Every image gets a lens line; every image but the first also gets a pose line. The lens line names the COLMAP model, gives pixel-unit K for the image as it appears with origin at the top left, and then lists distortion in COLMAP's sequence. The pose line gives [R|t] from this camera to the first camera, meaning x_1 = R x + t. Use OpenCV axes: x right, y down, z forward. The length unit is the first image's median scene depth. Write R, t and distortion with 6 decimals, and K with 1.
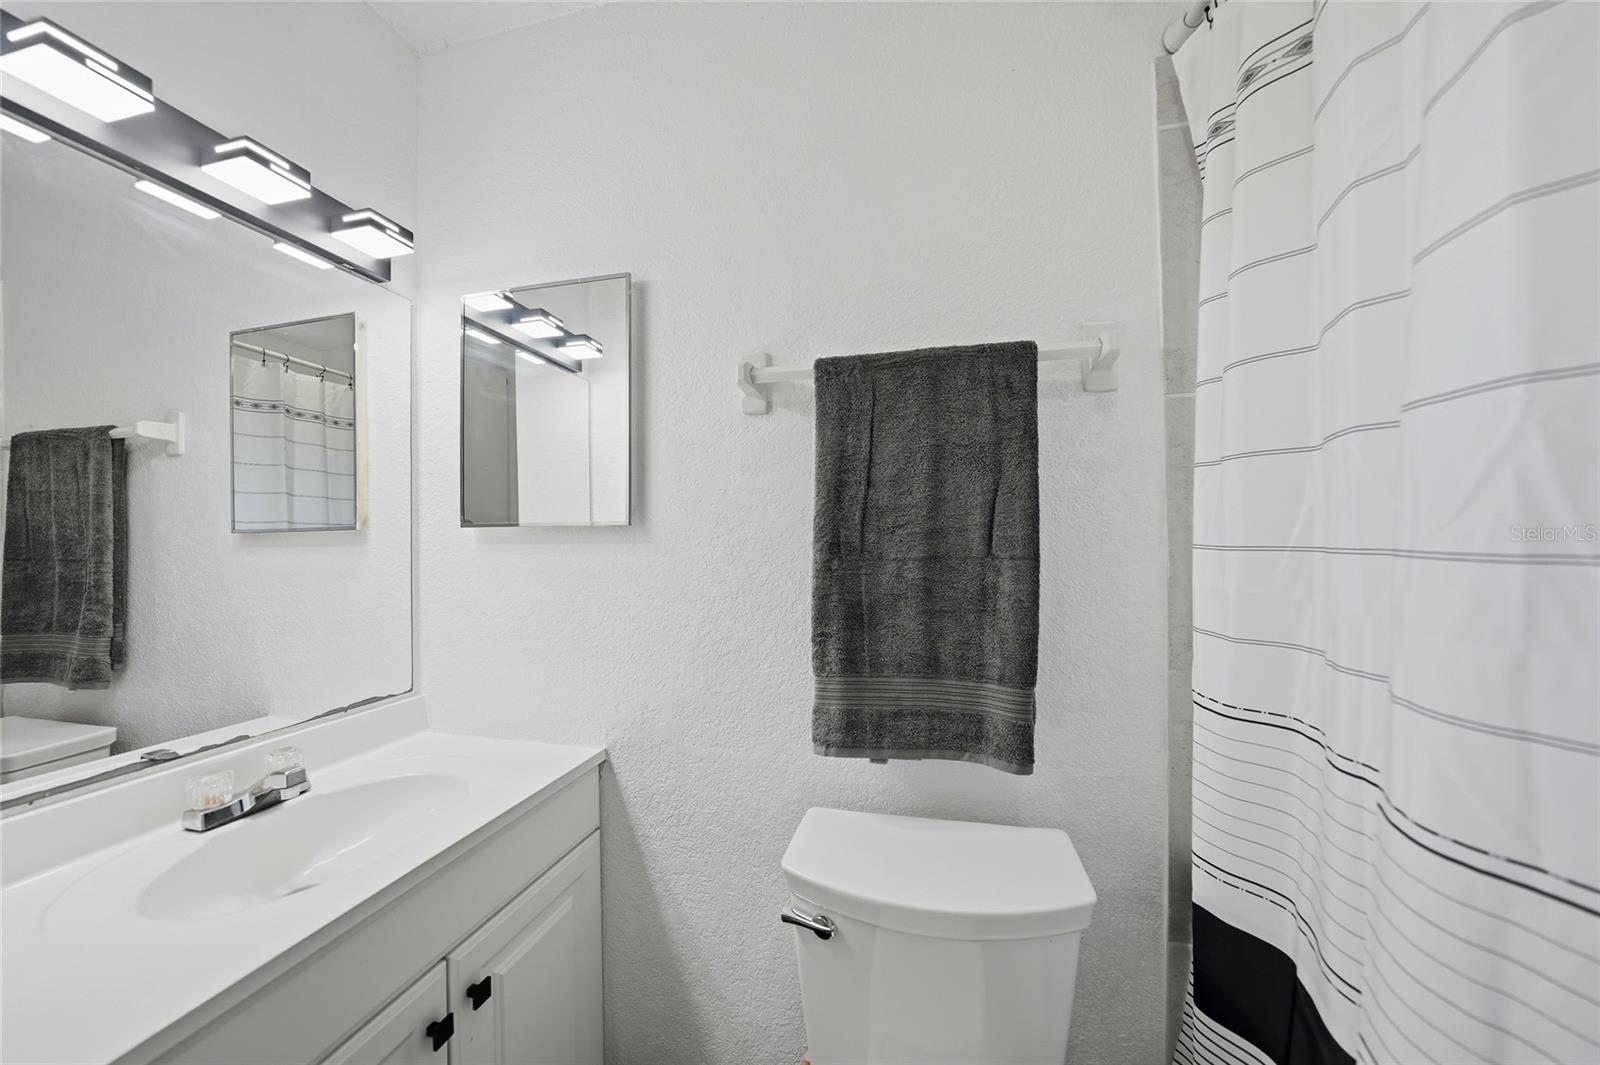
lens RADIAL K [[557.0, 0, 802.3], [0, 557.0, 531.8], [0, 0, 1]] dist [-0.029756, 0.006920]
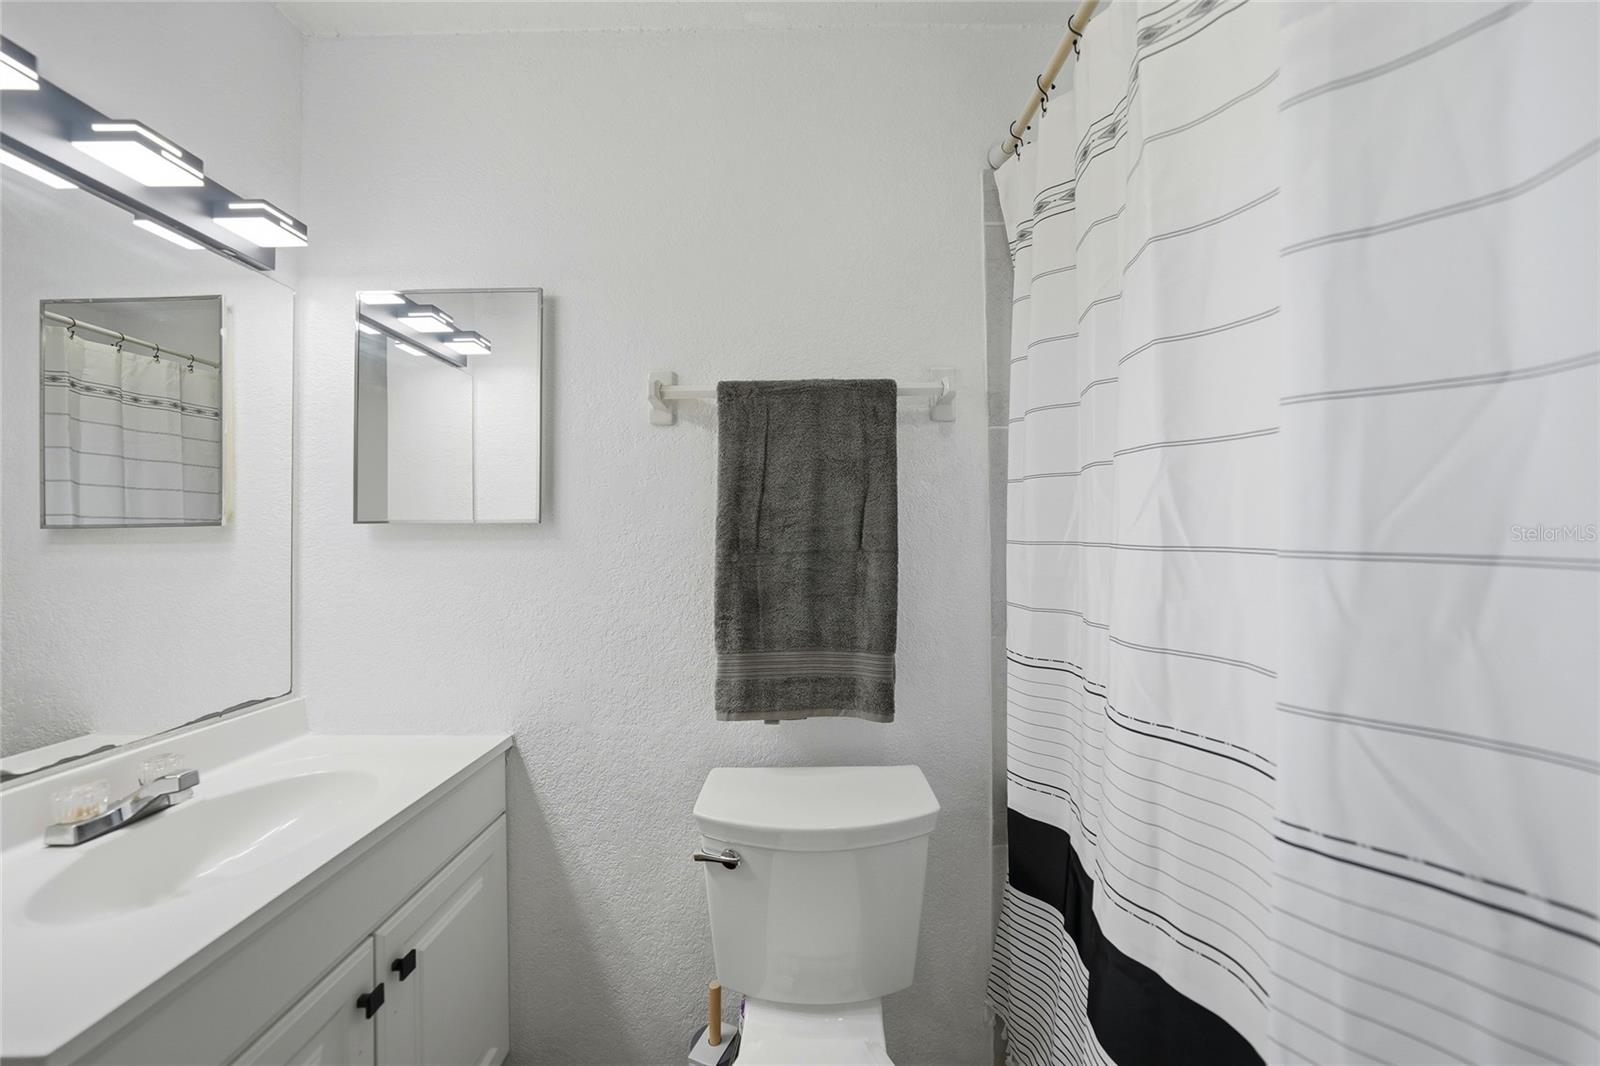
lens RADIAL K [[552.3, 0, 795.5], [0, 552.3, 517.7], [0, 0, 1]] dist [-0.011432, 0.000097]
pose [[0.975972, 0.007241, 0.217774, -0.074336], [-0.003250, 0.999820, -0.018680, -0.004410], [-0.217870, 0.017523, 0.975820, -0.178367]]
